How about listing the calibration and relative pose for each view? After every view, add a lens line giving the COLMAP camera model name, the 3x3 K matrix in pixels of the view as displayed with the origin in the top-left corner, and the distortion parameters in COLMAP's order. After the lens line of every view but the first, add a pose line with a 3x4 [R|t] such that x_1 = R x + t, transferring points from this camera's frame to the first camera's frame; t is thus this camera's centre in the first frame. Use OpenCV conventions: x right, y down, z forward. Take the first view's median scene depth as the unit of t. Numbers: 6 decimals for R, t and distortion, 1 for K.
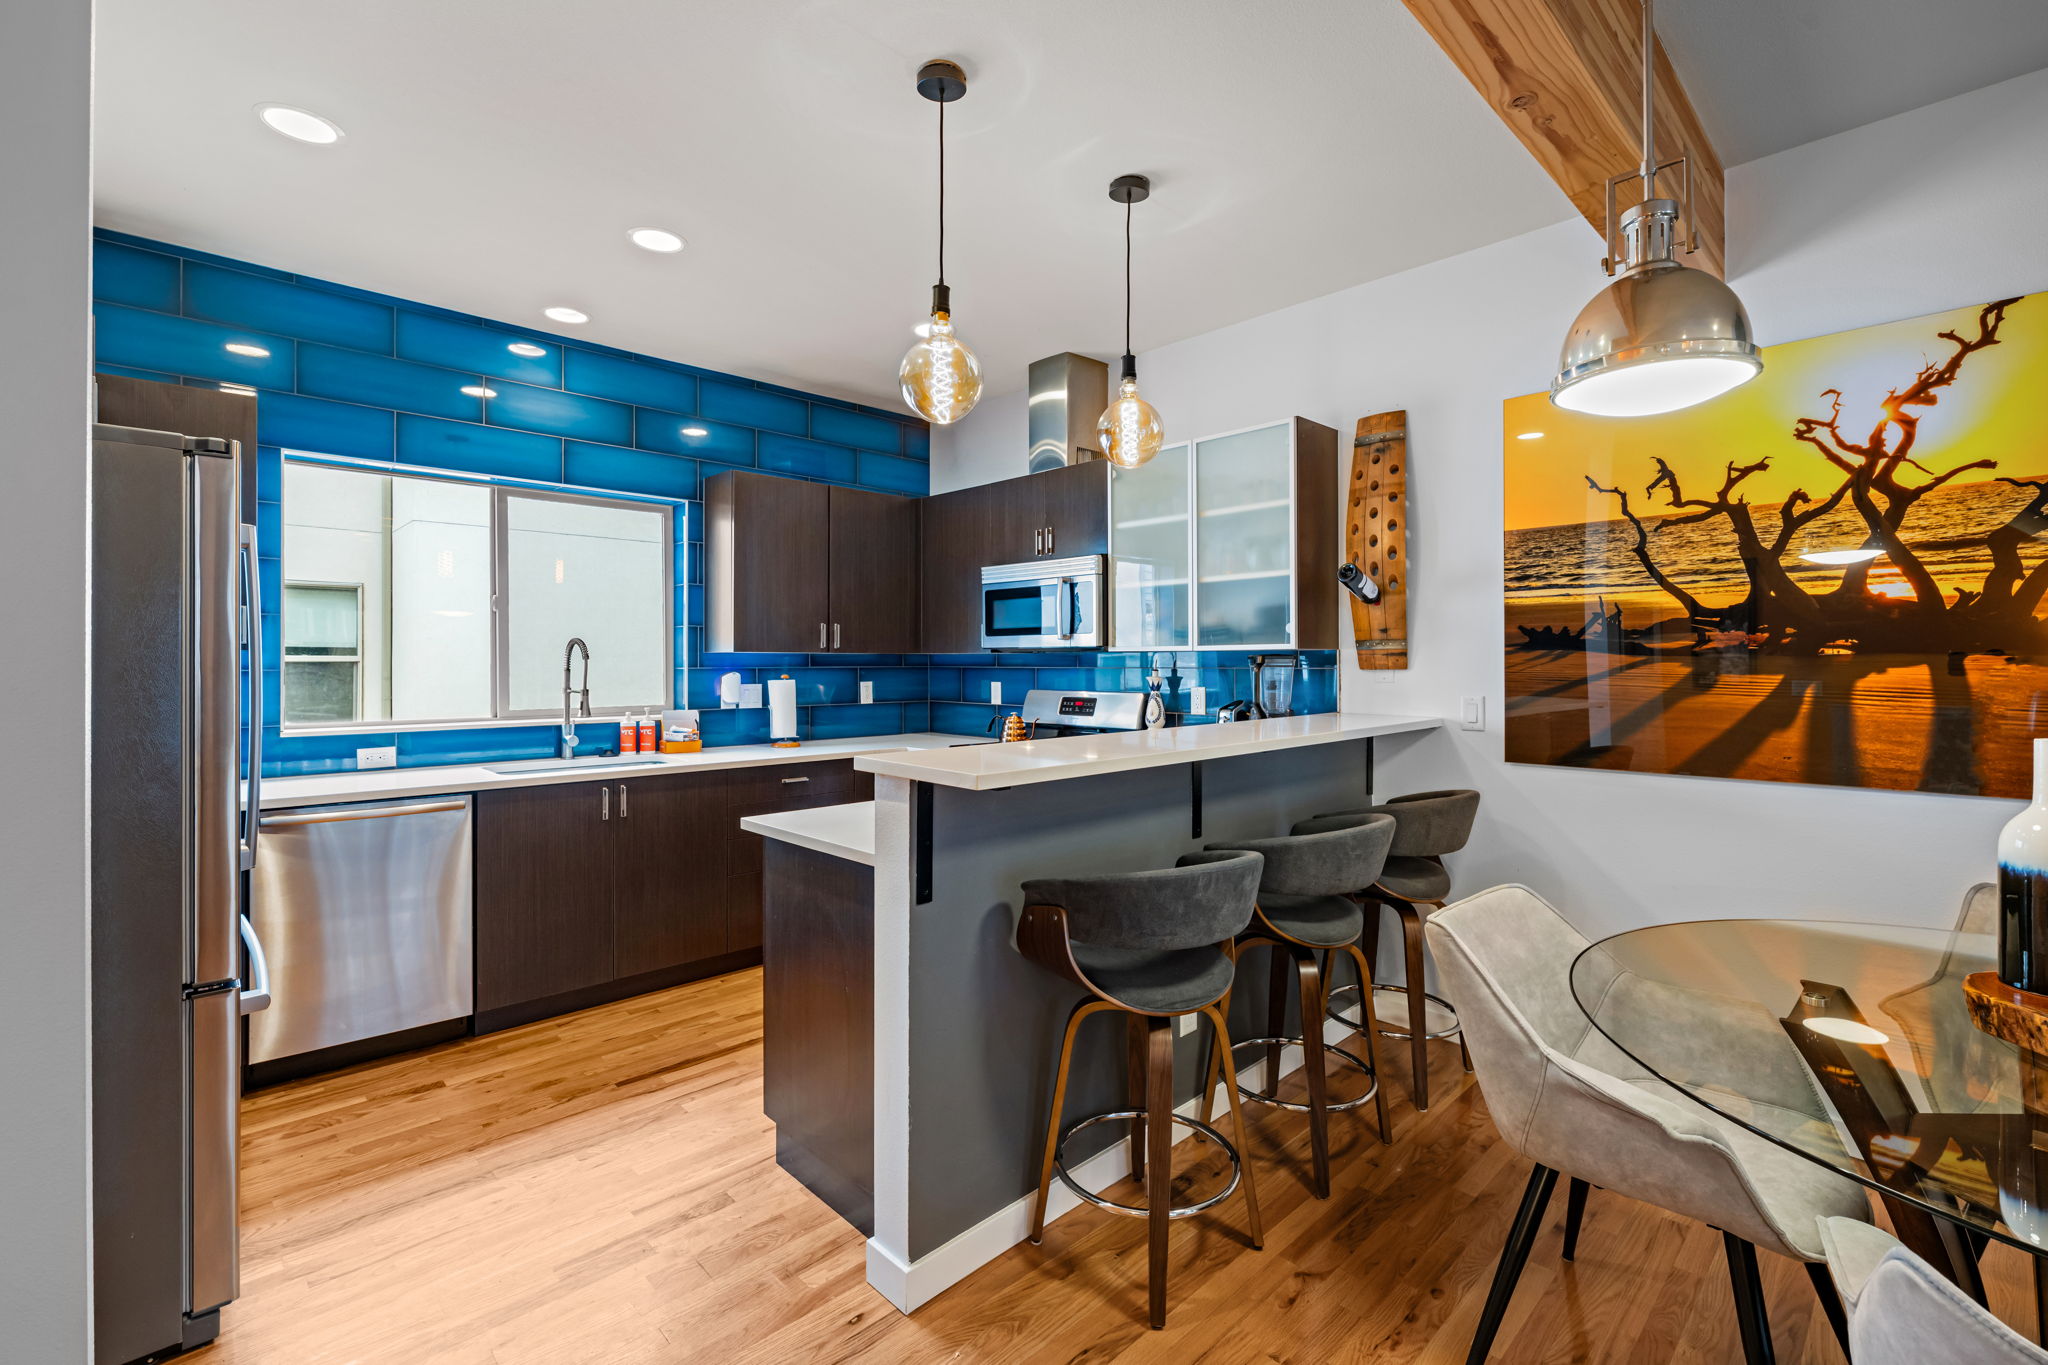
lens RADIAL K [[897.8, 0, 1027.0], [0, 897.8, 670.6], [0, 0, 1]] dist [-0.001986, -0.000284]
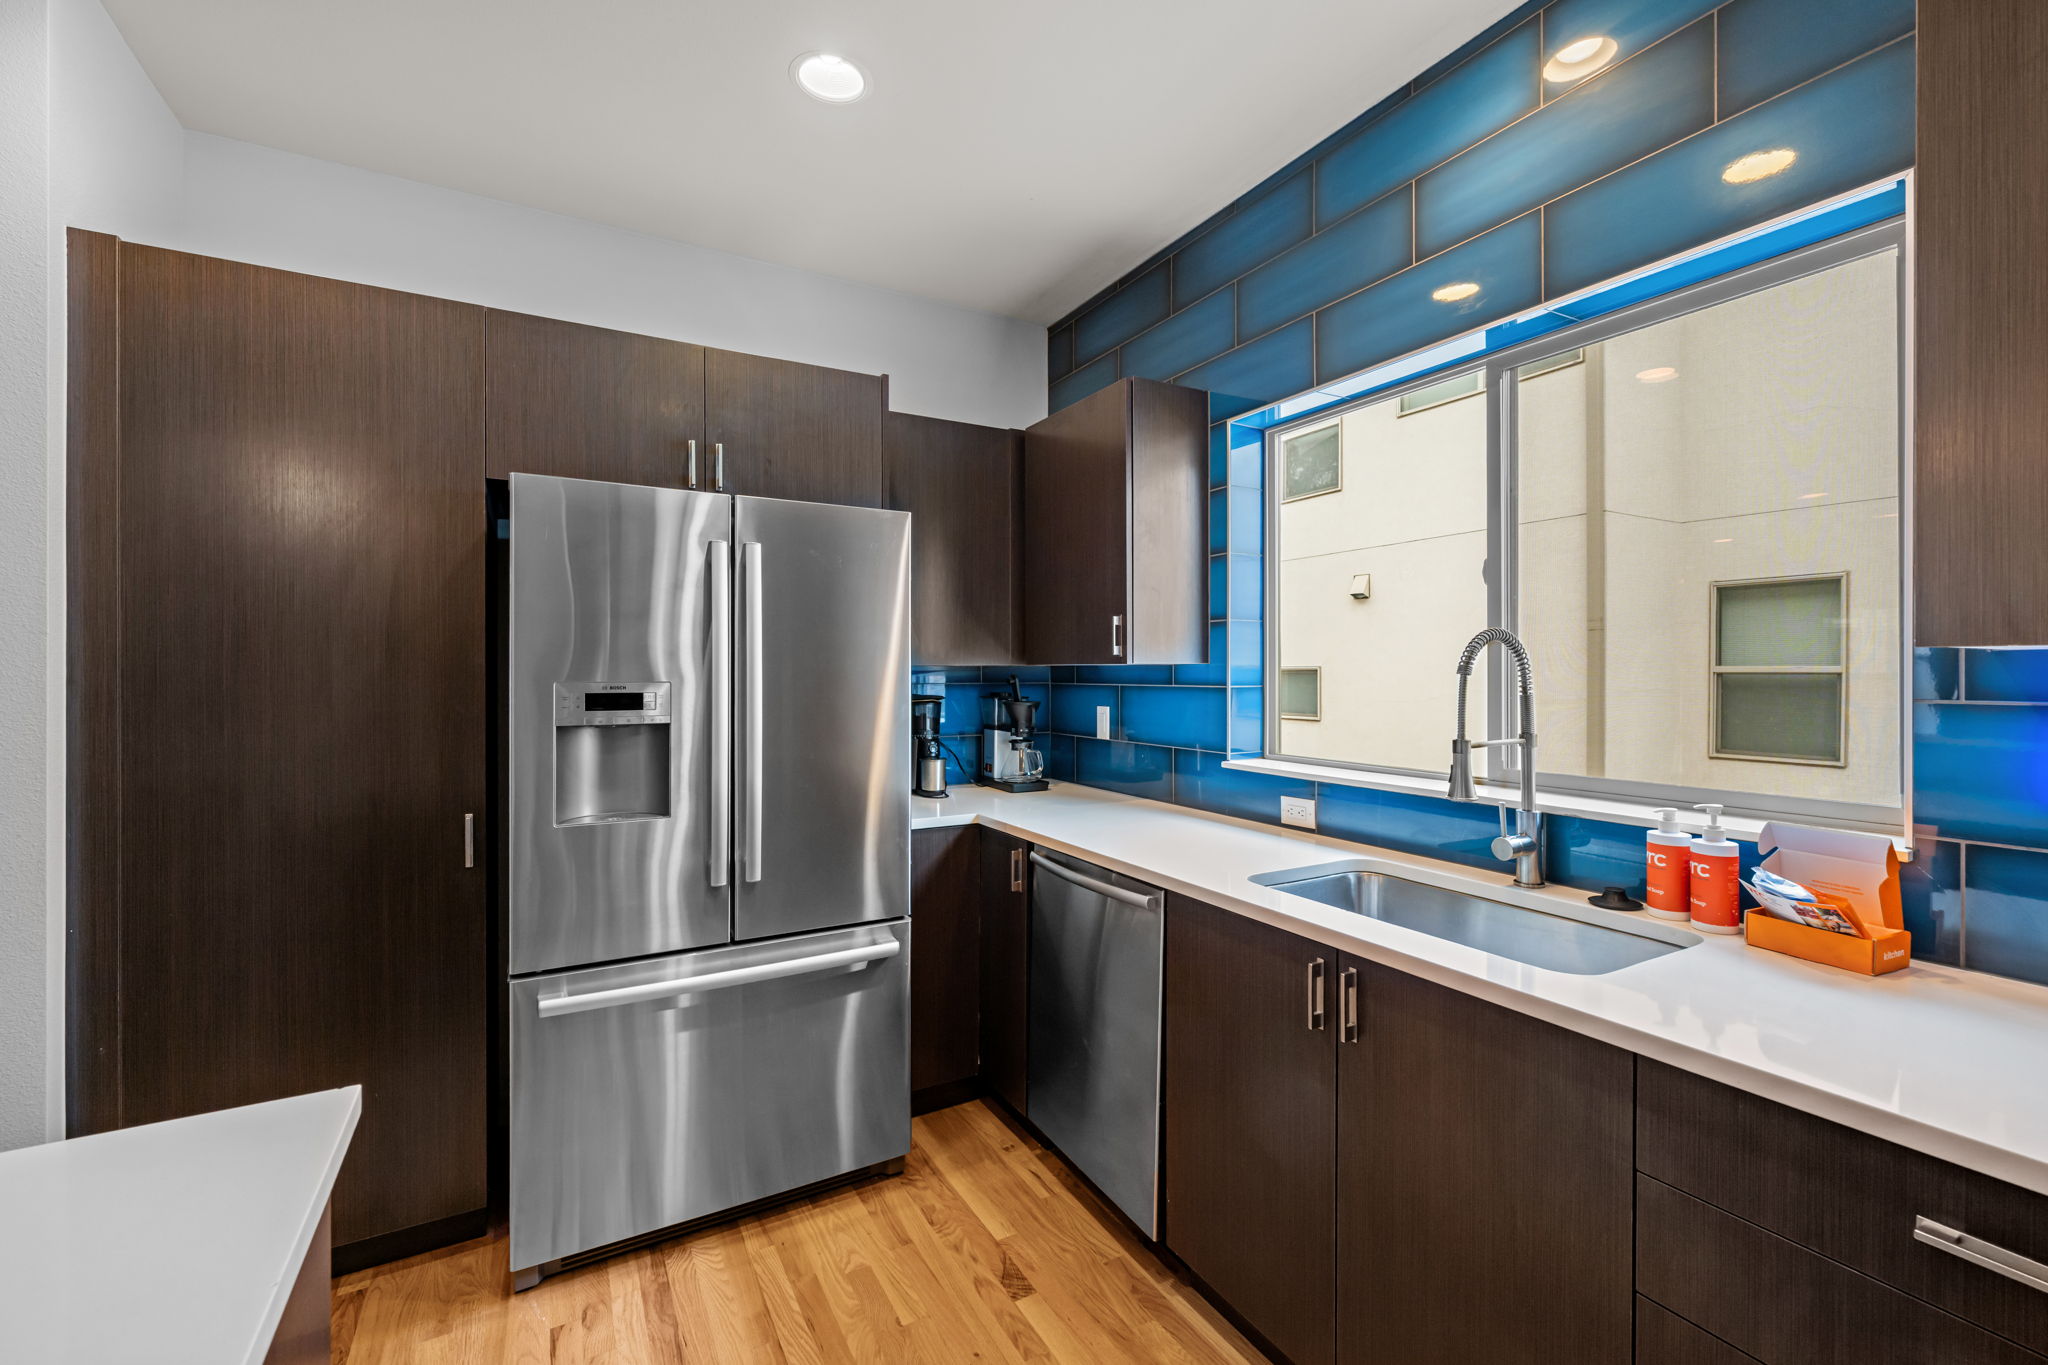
lens RADIAL K [[832.1, 0, 1027.4], [0, 832.1, 685.1], [0, 0, 1]] dist [-0.001588, 0.000549]
pose [[-0.226549, 0.016709, -0.973856, -0.033376], [-0.004075, 0.999828, 0.018103, -0.014602], [0.973991, 0.008070, -0.226442, 0.939179]]
